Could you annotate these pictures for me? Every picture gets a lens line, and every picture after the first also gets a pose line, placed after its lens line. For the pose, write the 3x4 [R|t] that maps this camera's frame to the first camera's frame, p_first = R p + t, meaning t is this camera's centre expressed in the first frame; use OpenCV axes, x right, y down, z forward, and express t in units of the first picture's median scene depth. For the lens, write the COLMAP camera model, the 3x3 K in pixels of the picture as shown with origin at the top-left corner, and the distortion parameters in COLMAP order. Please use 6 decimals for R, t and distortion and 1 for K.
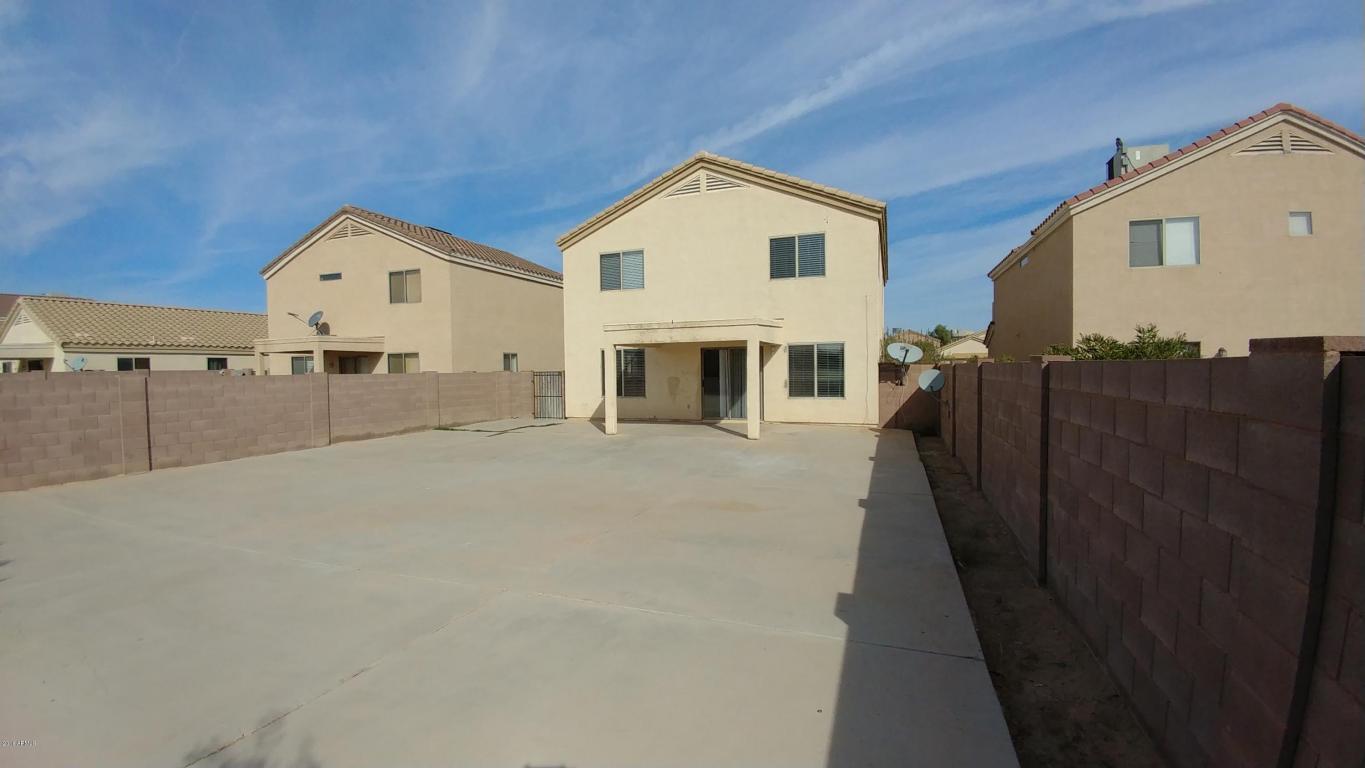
lens RADIAL K [[559.2, 0, 682.7], [0, 559.2, 383.9], [0, 0, 1]] dist [-0.023017, -0.000986]
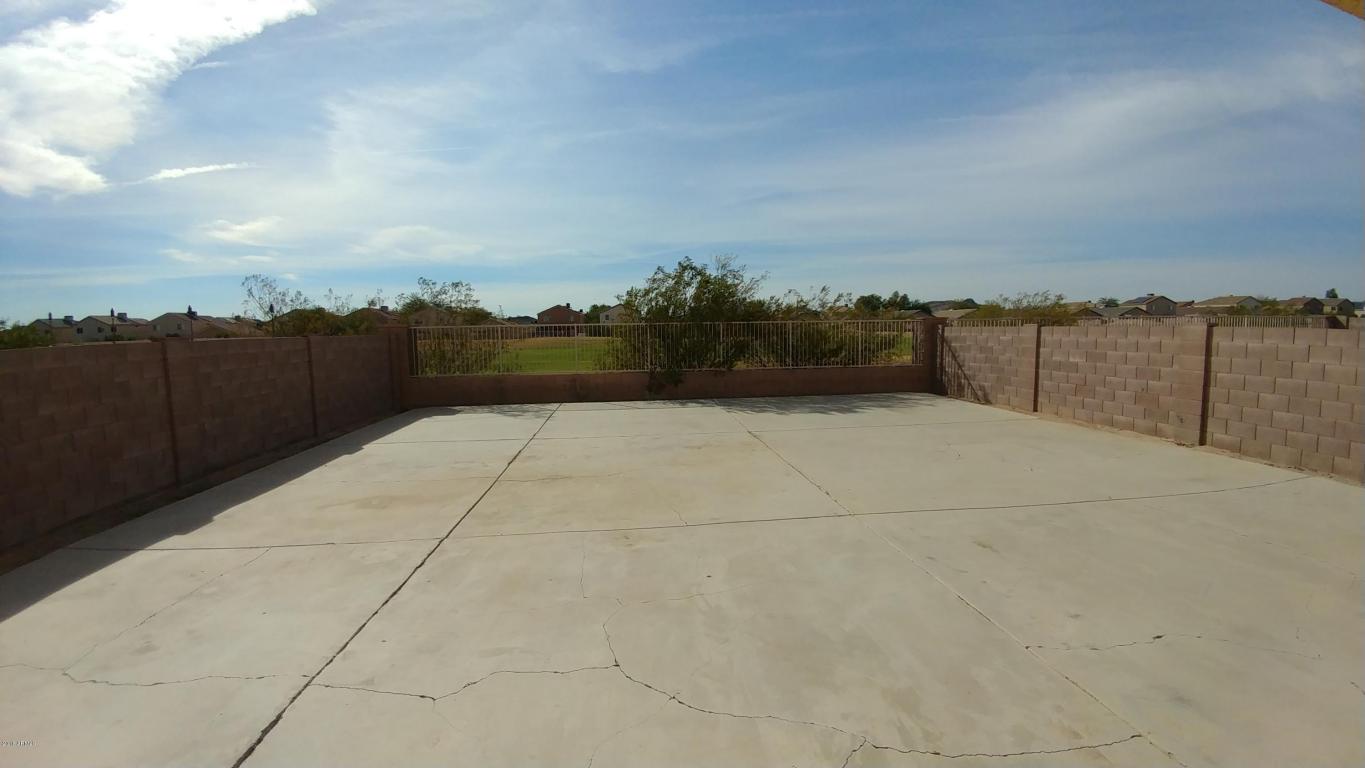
lens RADIAL K [[559.2, 0, 683.0], [0, 559.2, 380.7], [0, 0, 1]] dist [-0.023017, -0.000986]
pose [[-0.898775, 0.064016, -0.433712, 0.038062], [0.005889, 0.990956, 0.134061, -0.047563], [0.438371, 0.117937, -0.891023, 1.473796]]
